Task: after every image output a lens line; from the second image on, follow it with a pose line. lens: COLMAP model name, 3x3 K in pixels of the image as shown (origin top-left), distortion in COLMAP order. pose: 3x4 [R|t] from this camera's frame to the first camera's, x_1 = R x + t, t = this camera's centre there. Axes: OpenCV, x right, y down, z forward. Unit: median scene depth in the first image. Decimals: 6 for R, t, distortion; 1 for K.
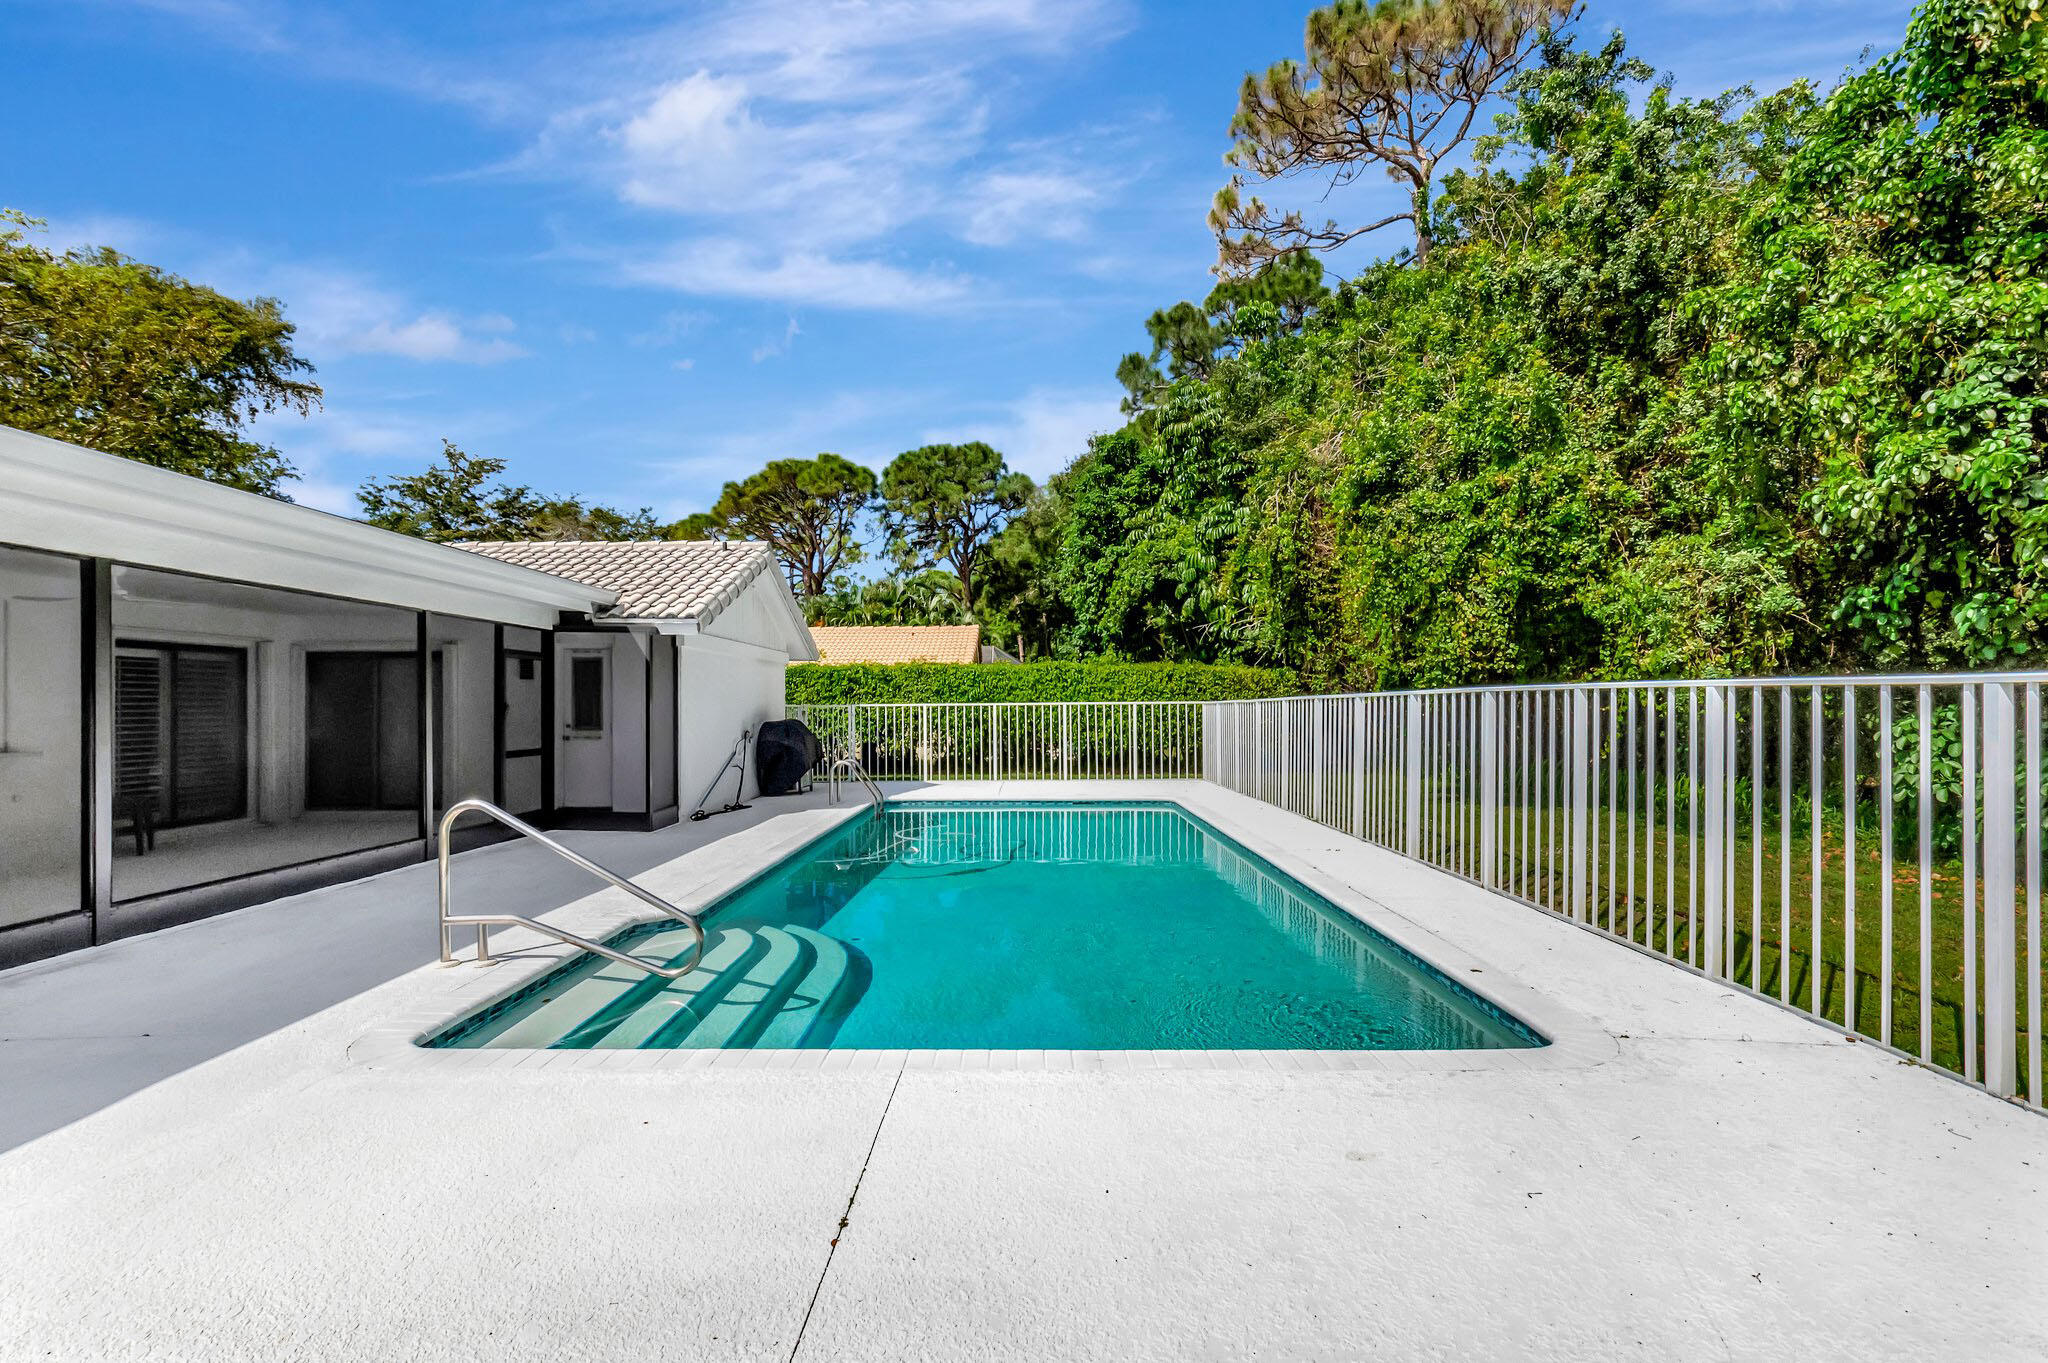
lens RADIAL K [[918.4, 0, 1010.2], [0, 918.4, 667.5], [0, 0, 1]] dist [0.001751, -0.007971]
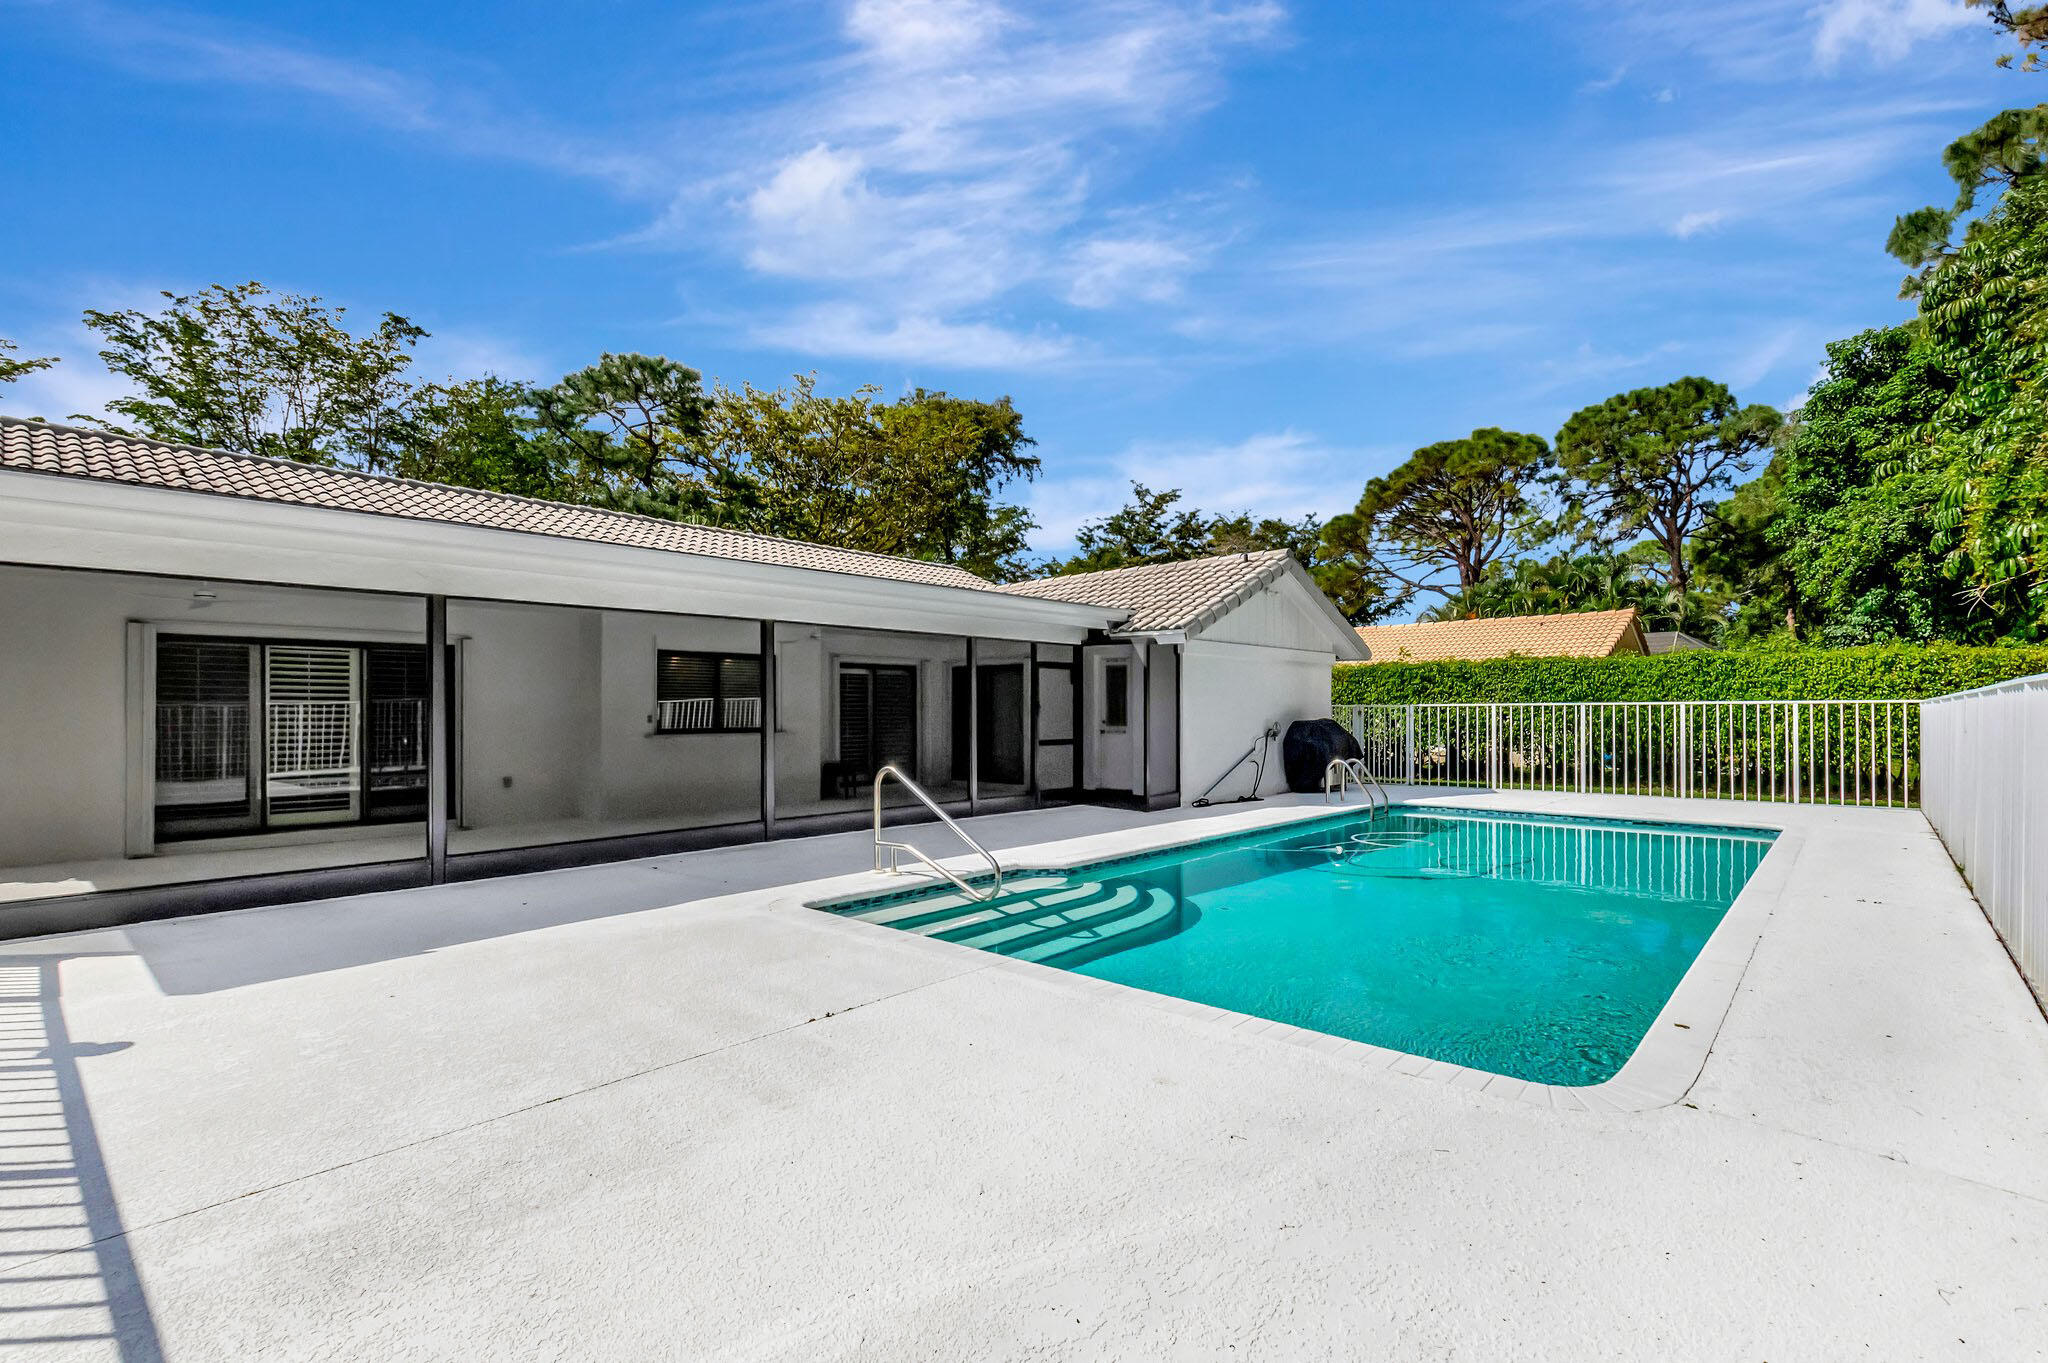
lens RADIAL K [[938.4, 0, 1024.0], [0, 938.4, 681.5], [0, 0, 1]] dist [0.004052, -0.008228]
pose [[0.745386, -0.016797, -0.666422, 0.110049], [0.027242, 0.999615, 0.005274, 0.000145], [0.666076, -0.022086, 0.745557, -0.002095]]
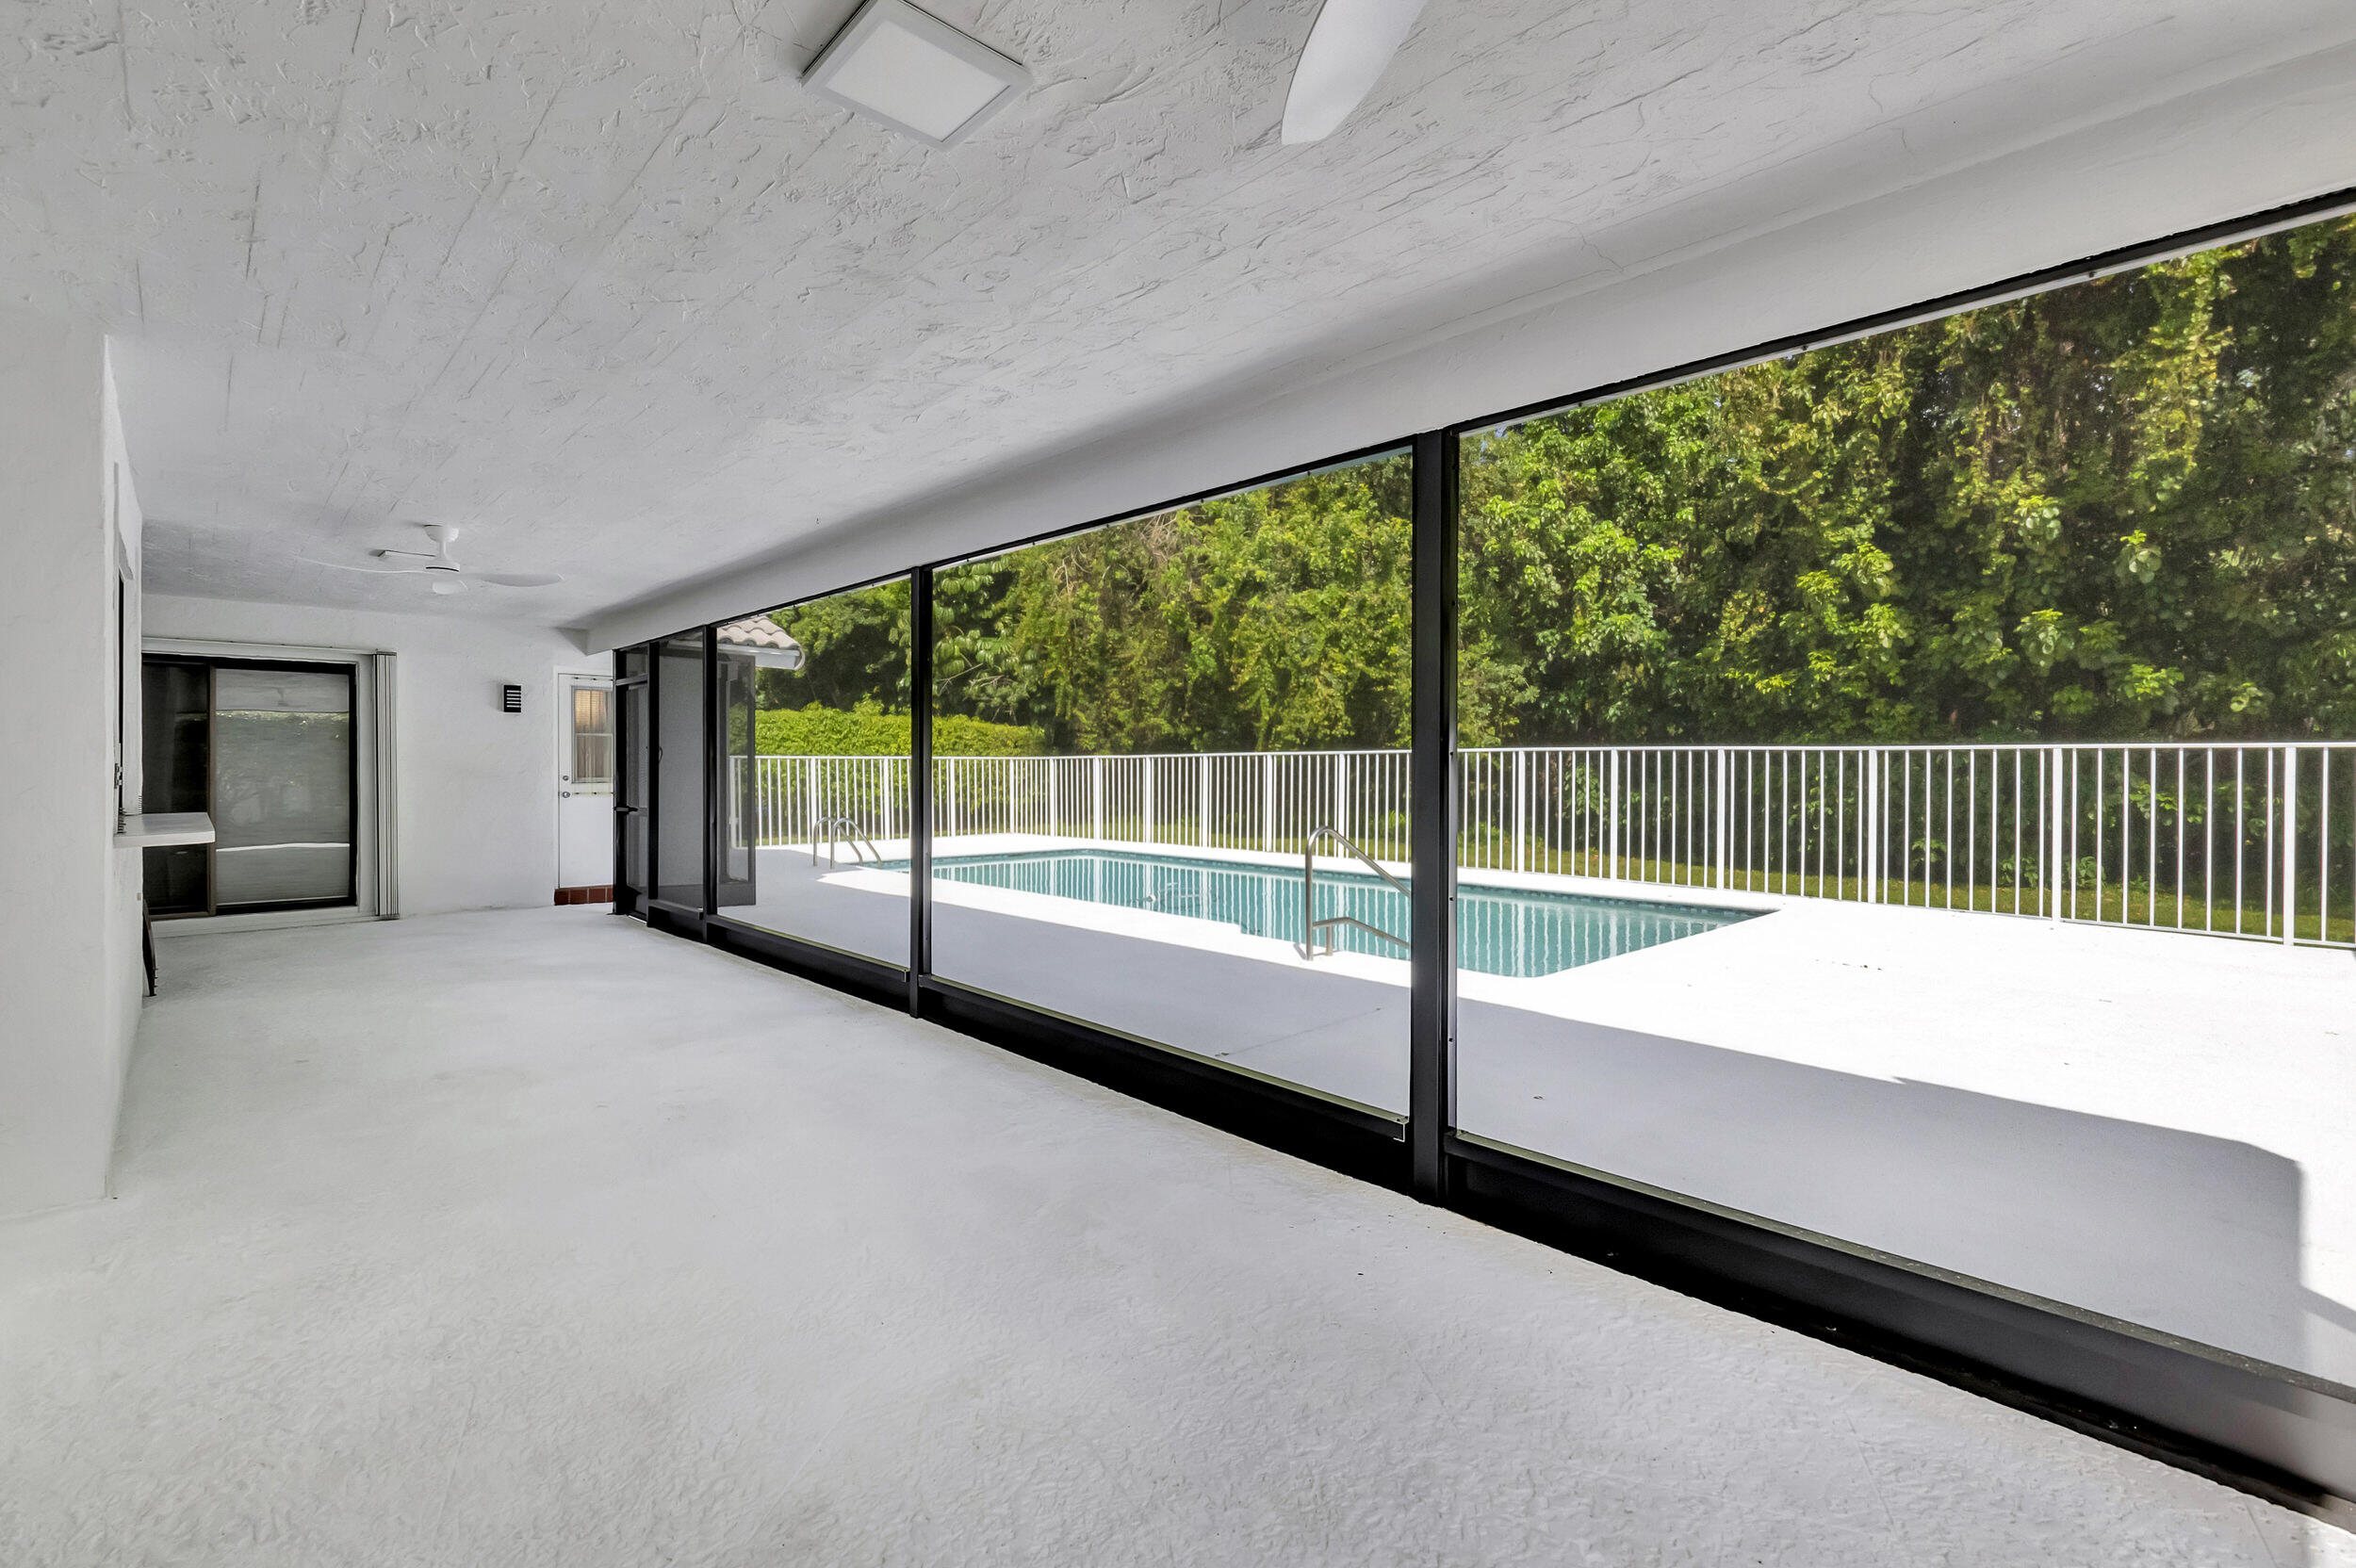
lens RADIAL K [[1056.5, 0, 1162.1], [0, 1056.5, 767.9], [0, 0, 1]] dist [0.001751, -0.007971]
pose [[0.722908, 0.005195, 0.690925, -0.294678], [-0.034826, 0.998975, 0.028926, 0.005697], [-0.690066, -0.044973, 0.722348, 0.022014]]
